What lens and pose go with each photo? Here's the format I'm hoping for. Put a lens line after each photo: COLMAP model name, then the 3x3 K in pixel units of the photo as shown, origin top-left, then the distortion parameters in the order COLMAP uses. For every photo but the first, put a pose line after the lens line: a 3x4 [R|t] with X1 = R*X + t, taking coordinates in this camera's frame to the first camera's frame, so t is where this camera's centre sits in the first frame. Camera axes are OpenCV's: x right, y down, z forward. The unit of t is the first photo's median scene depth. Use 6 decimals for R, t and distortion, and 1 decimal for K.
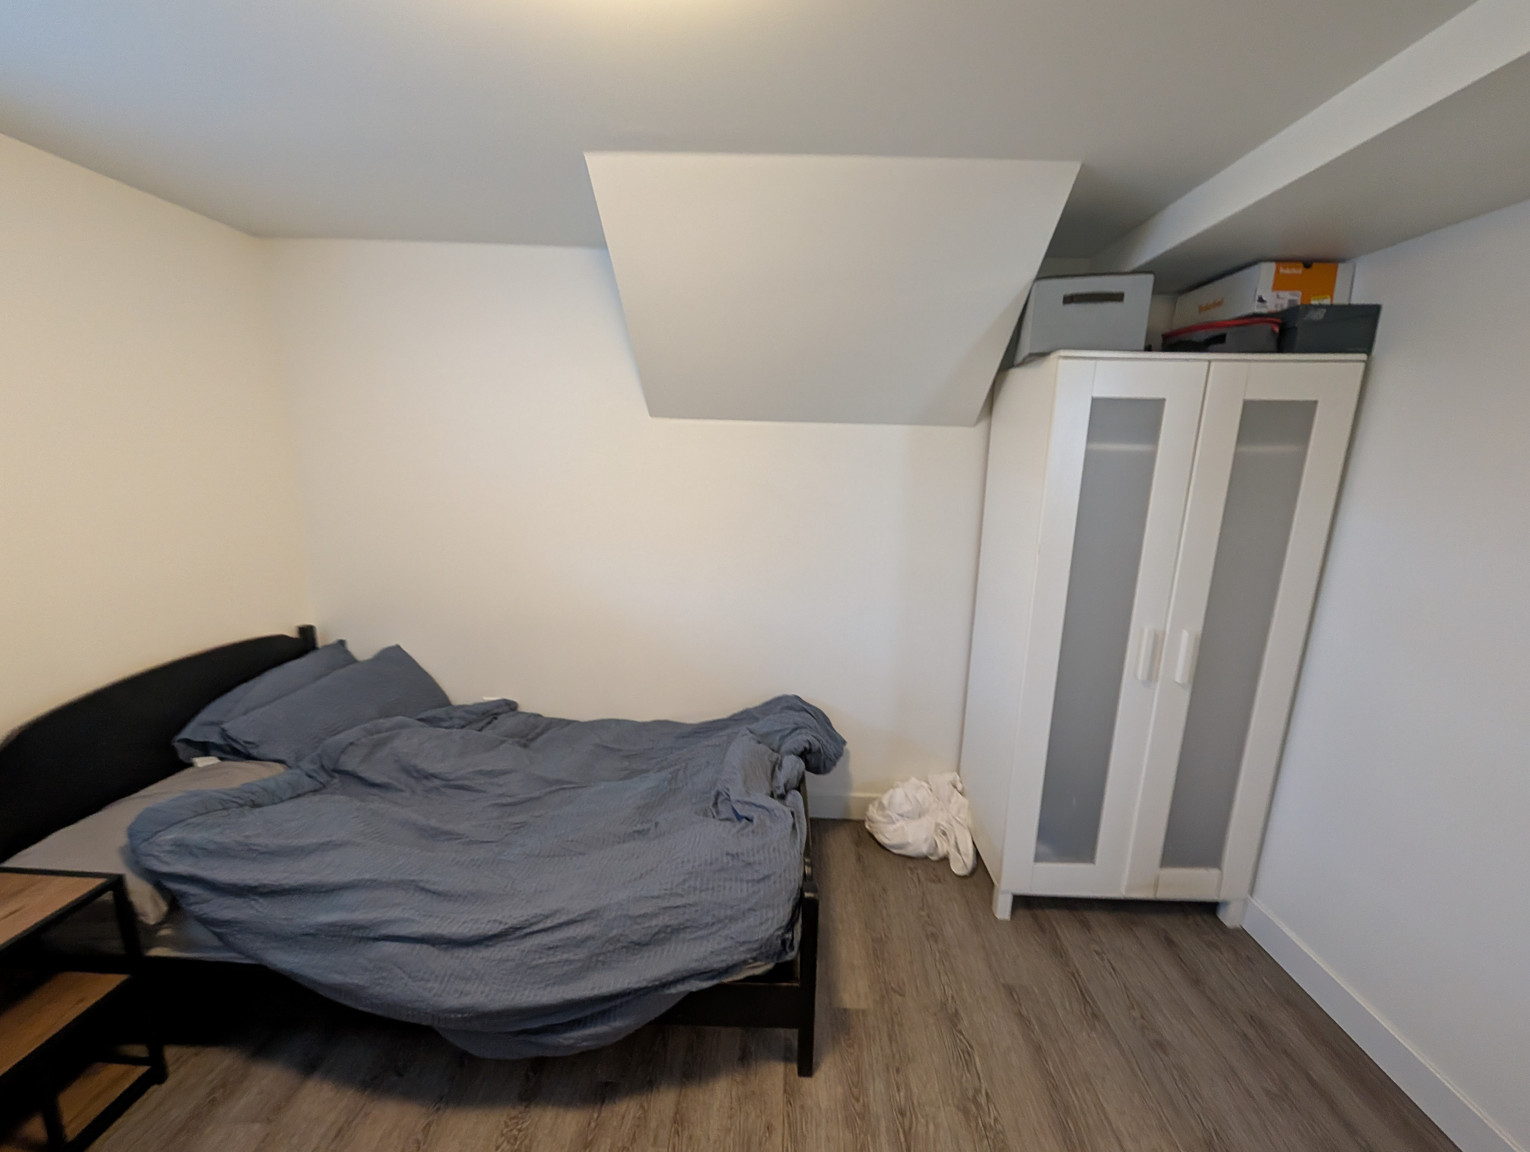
lens RADIAL K [[576.0, 0, 766.4], [0, 576.0, 579.9], [0, 0, 1]] dist [-0.000058, 0.000692]
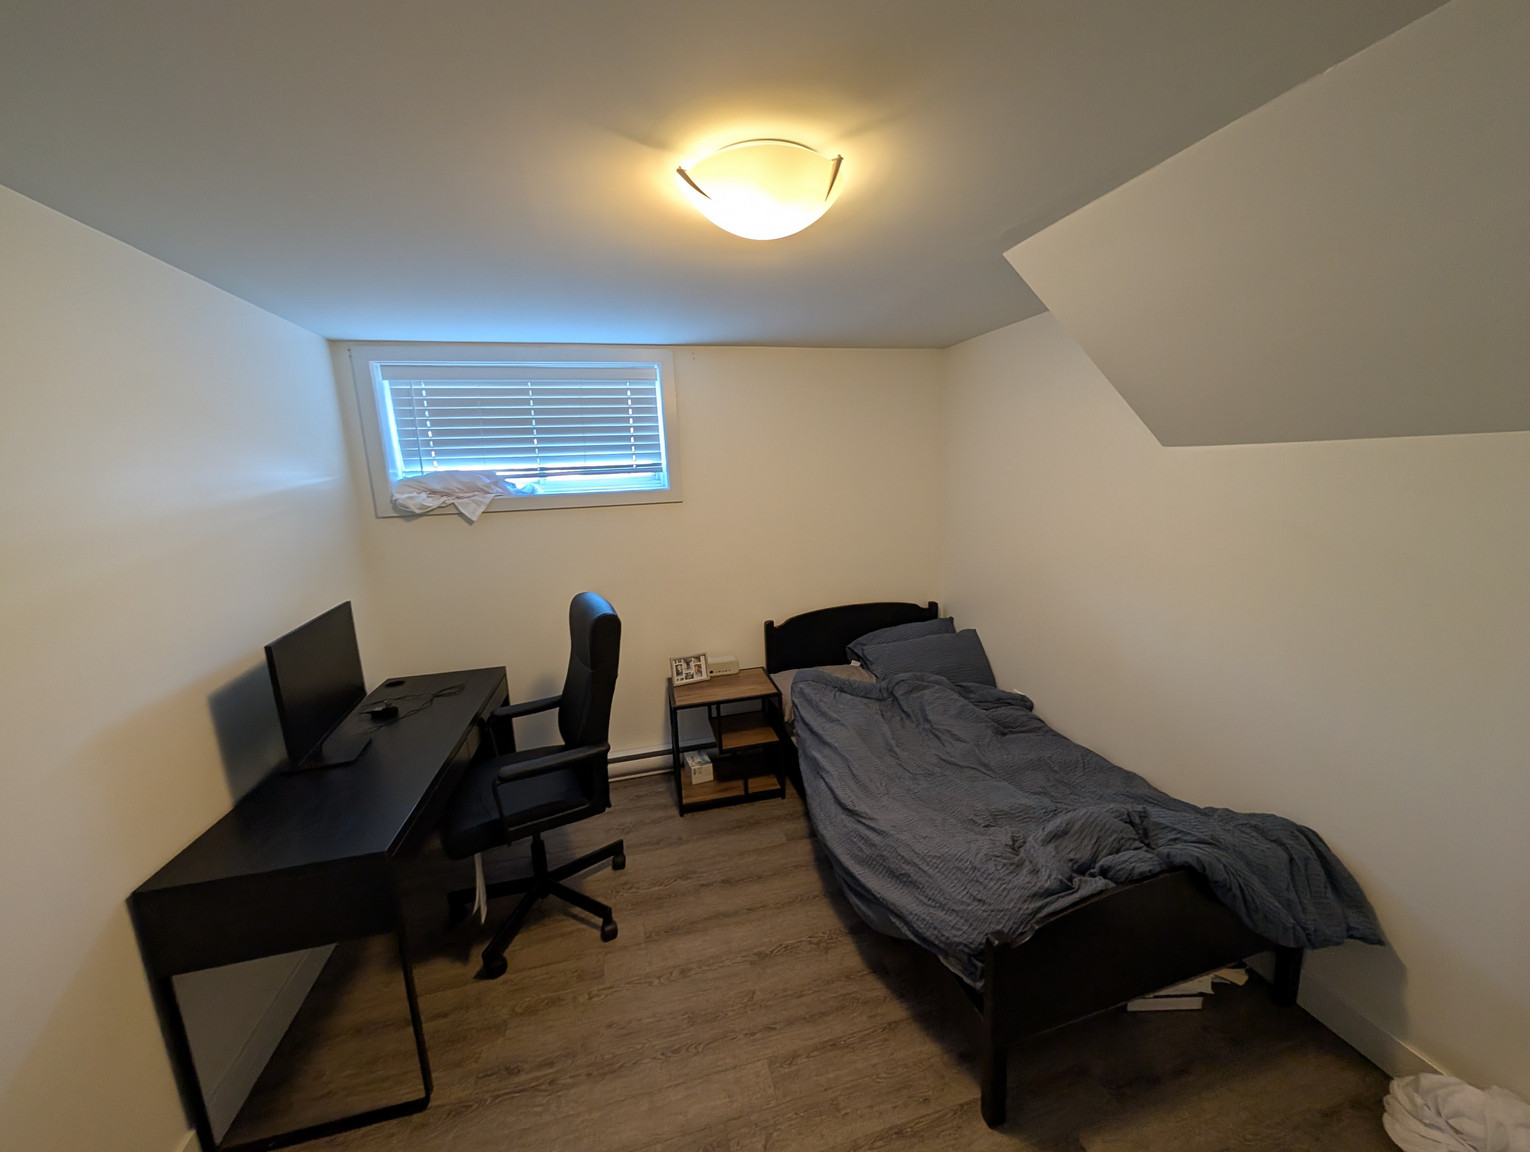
lens RADIAL K [[576.0, 0, 771.8], [0, 576.0, 577.7], [0, 0, 1]] dist [-0.000058, 0.000692]
pose [[0.287556, 0.140375, -0.947421, 0.602597], [-0.148397, 0.983785, 0.100722, -0.087740], [0.946198, 0.111631, 0.303725, 0.184763]]
